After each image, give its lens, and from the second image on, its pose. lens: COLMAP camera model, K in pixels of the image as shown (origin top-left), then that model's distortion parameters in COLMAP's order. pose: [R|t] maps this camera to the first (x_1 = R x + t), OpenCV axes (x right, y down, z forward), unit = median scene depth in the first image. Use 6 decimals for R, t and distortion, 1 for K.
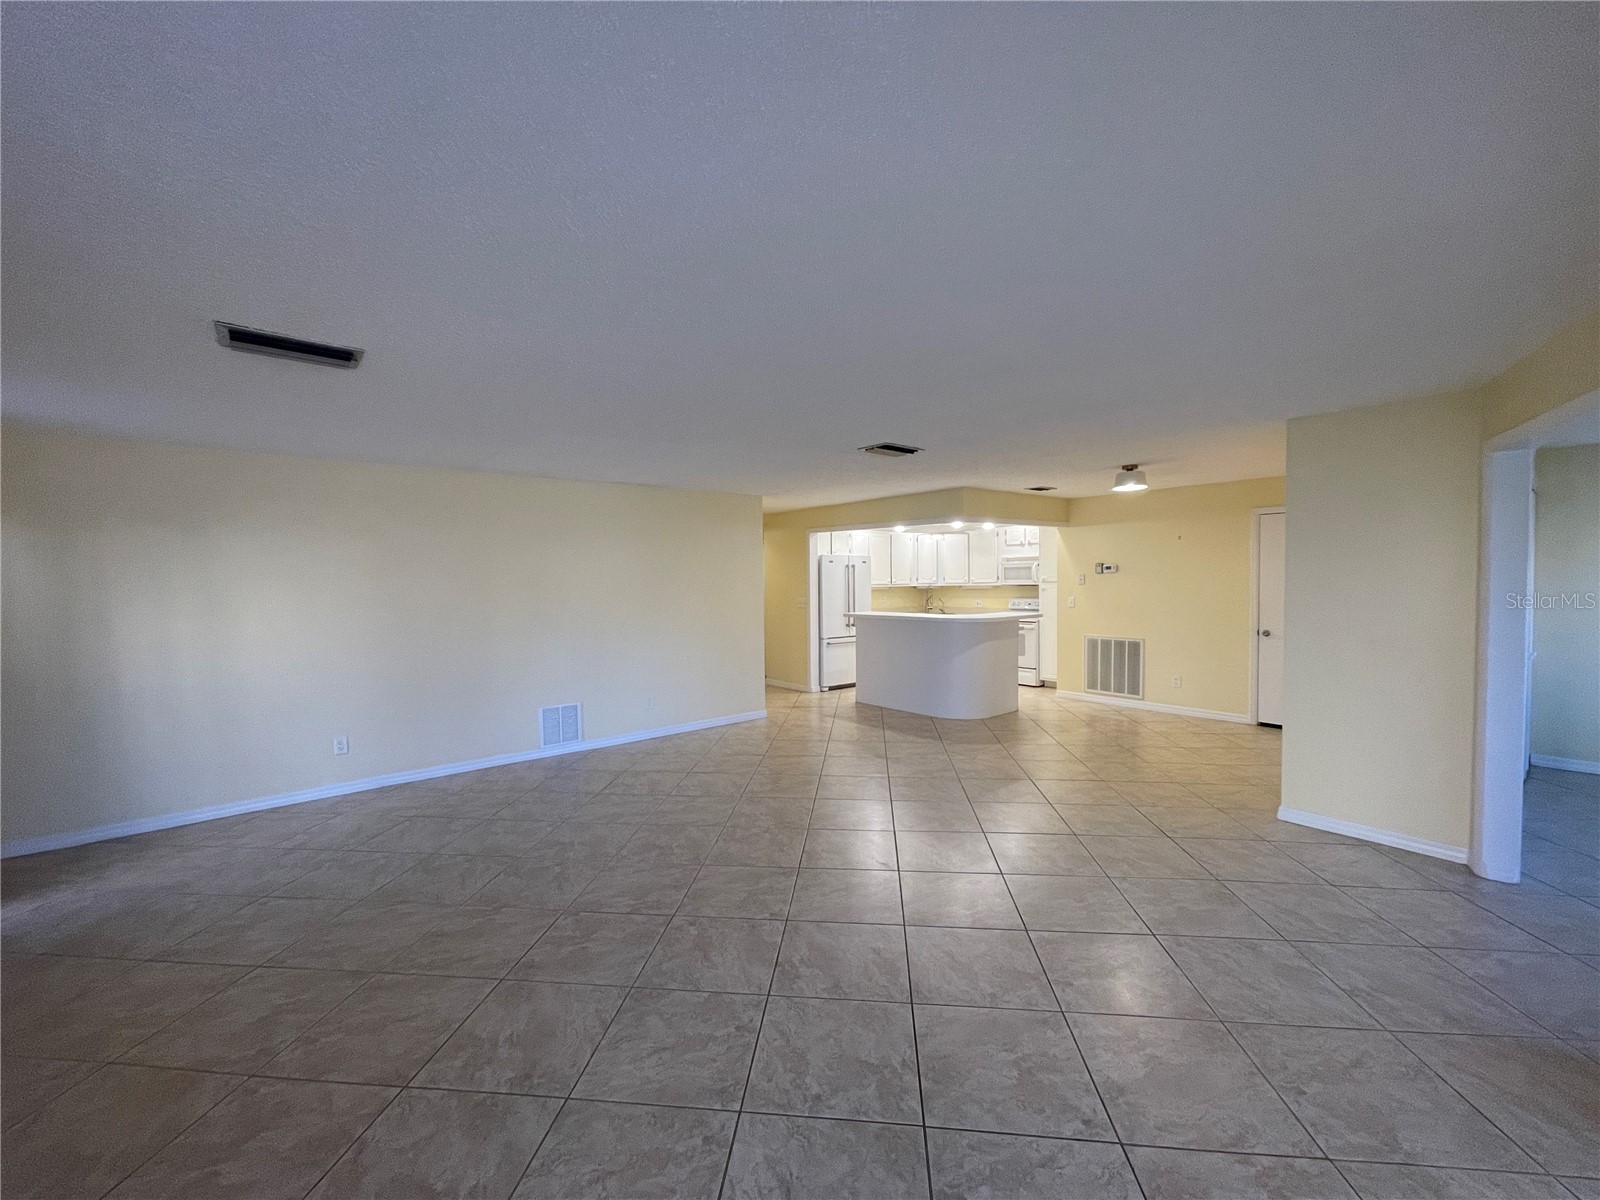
lens RADIAL K [[645.3, 0, 800.0], [0, 645.3, 600.0], [0, 0, 1]] dist [-0.001654, 0.000442]
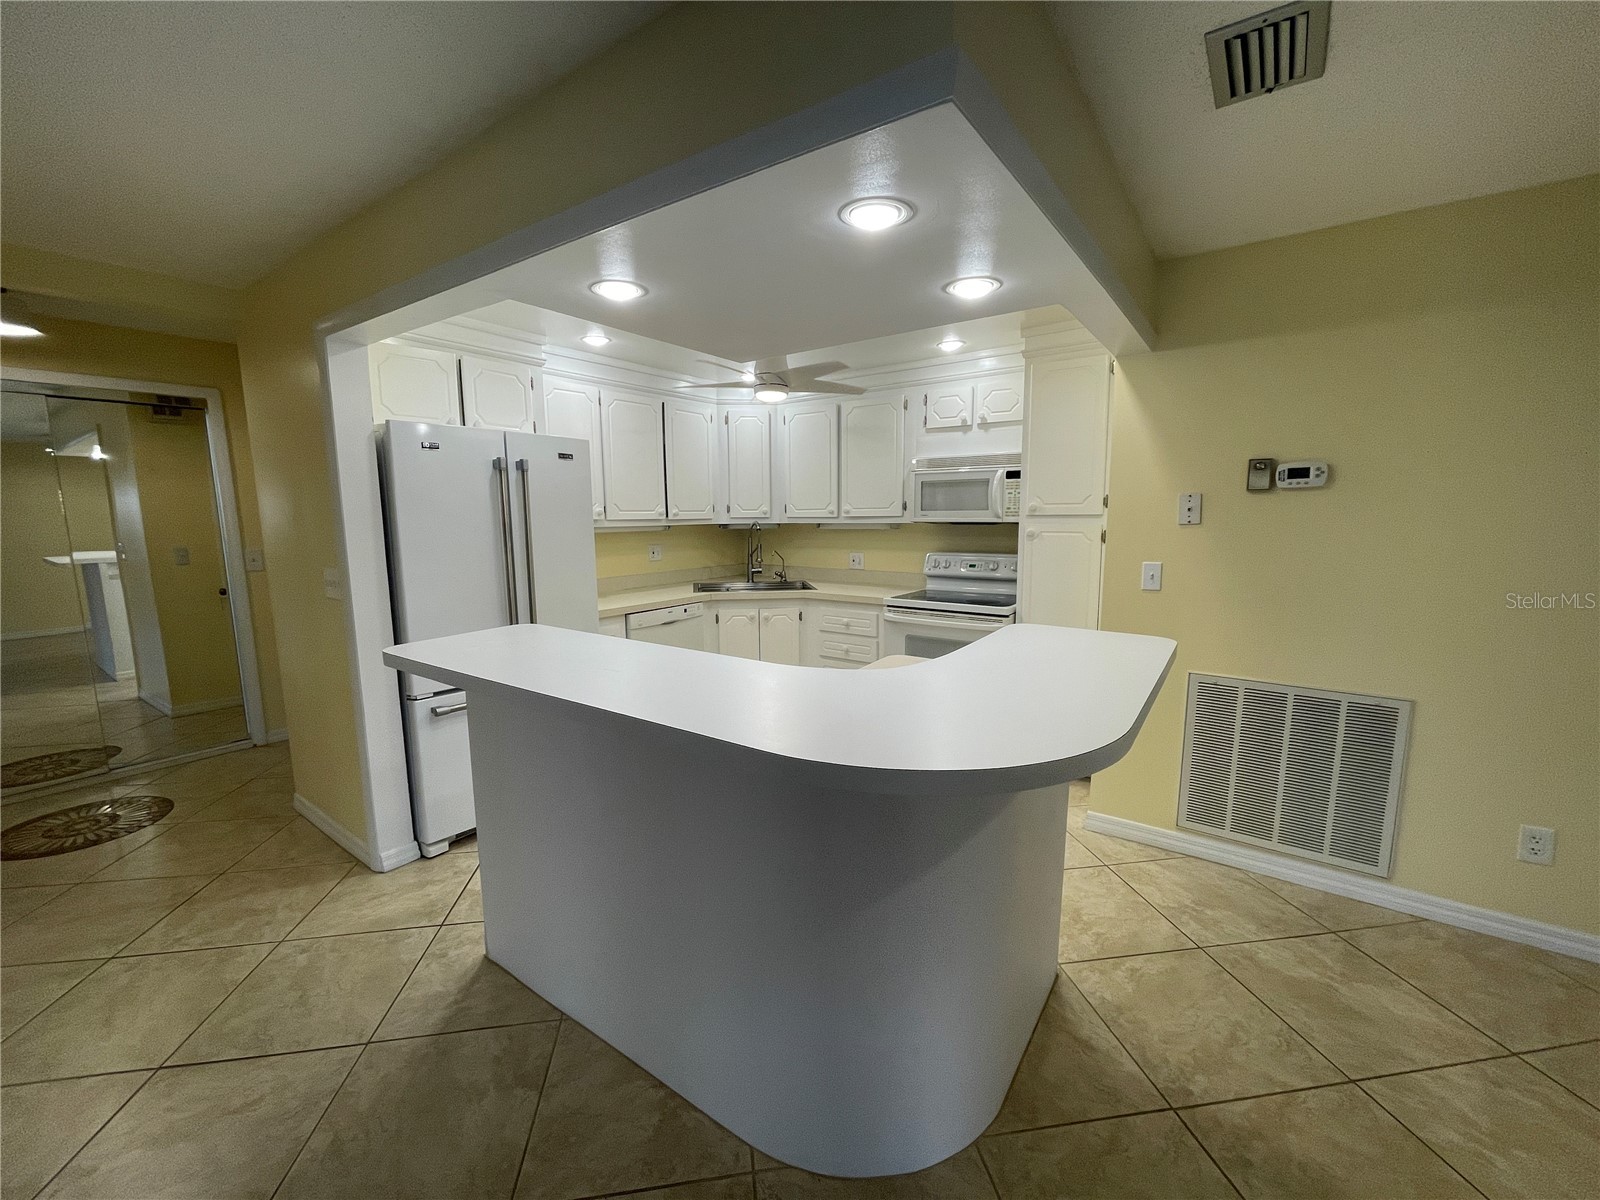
lens RADIAL K [[645.3, 0, 800.0], [0, 645.3, 600.0], [0, 0, 1]] dist [-0.001654, 0.000442]
pose [[0.967972, -0.030492, 0.249199, 0.129976], [0.004095, 0.994383, 0.105766, -0.018050], [-0.251024, -0.101358, 0.962660, 0.610529]]
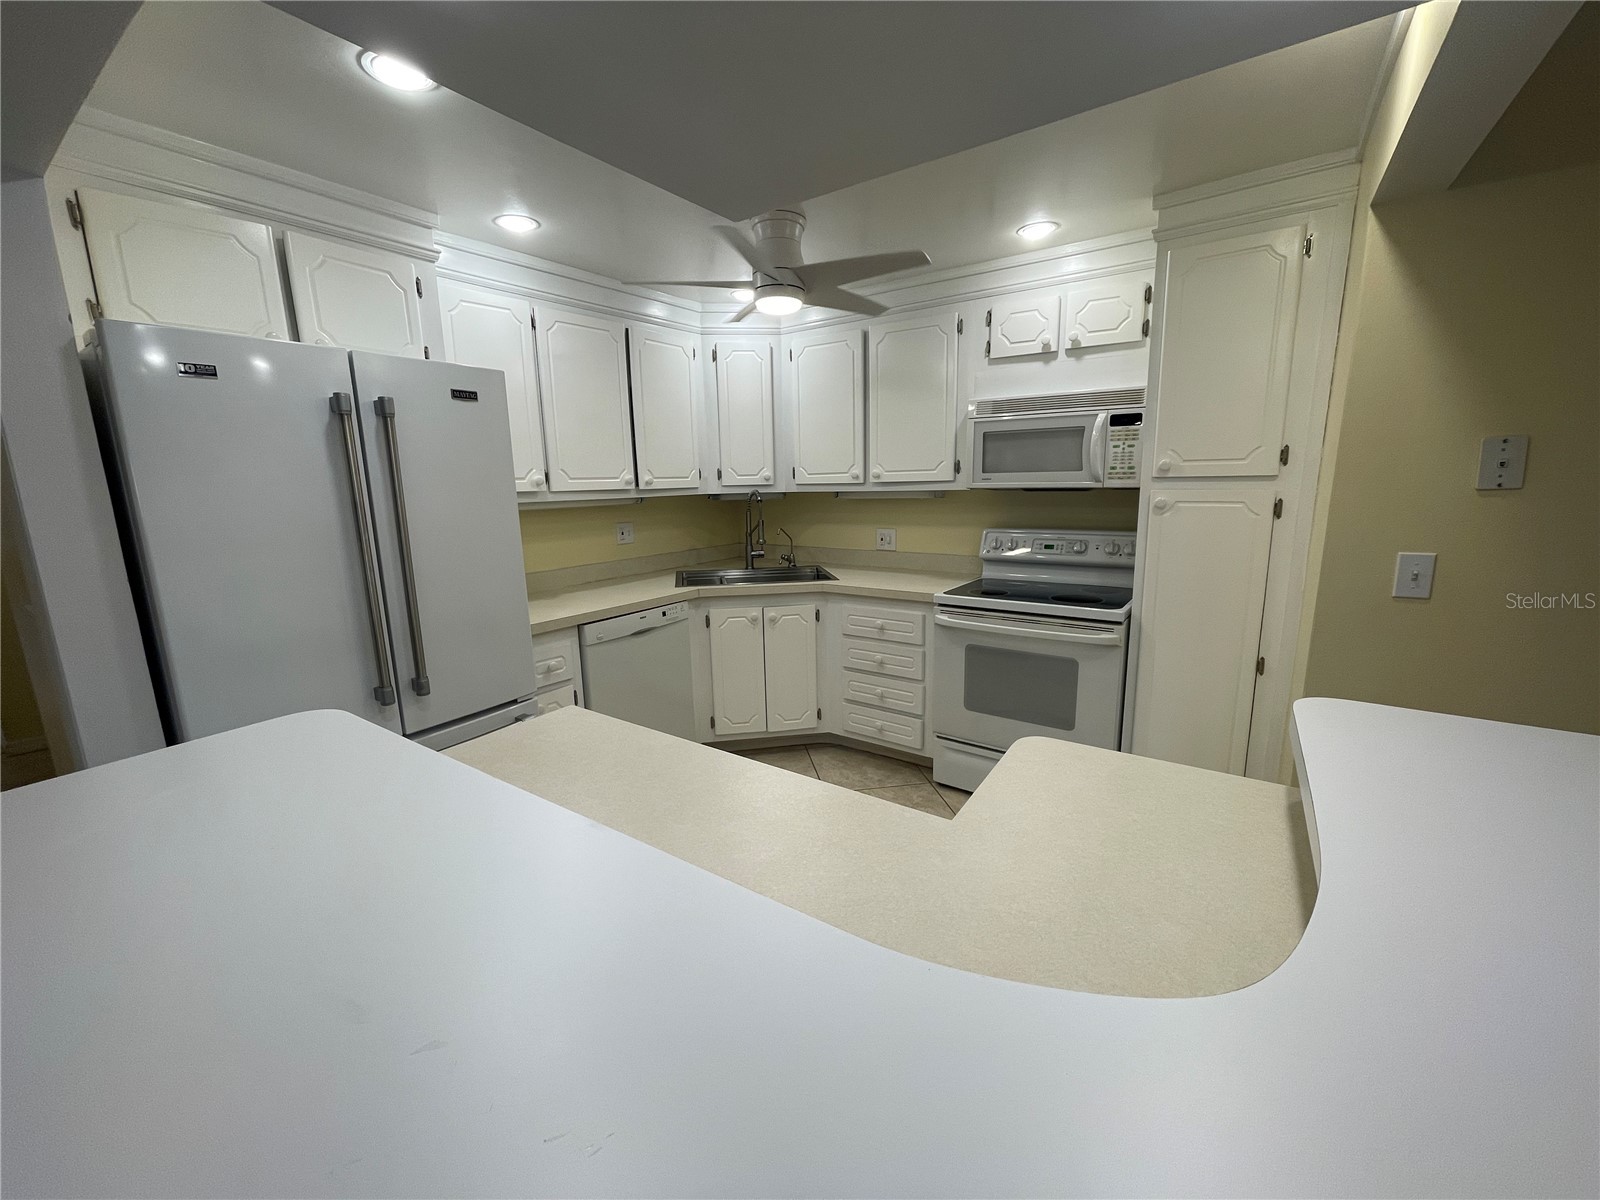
lens RADIAL K [[645.3, 0, 800.0], [0, 645.3, 600.0], [0, 0, 1]] dist [-0.001654, 0.000442]
pose [[0.964960, -0.058464, 0.255800, 0.147423], [0.017692, 0.987140, 0.158874, -0.022013], [-0.261798, -0.148781, 0.953586, 0.728039]]
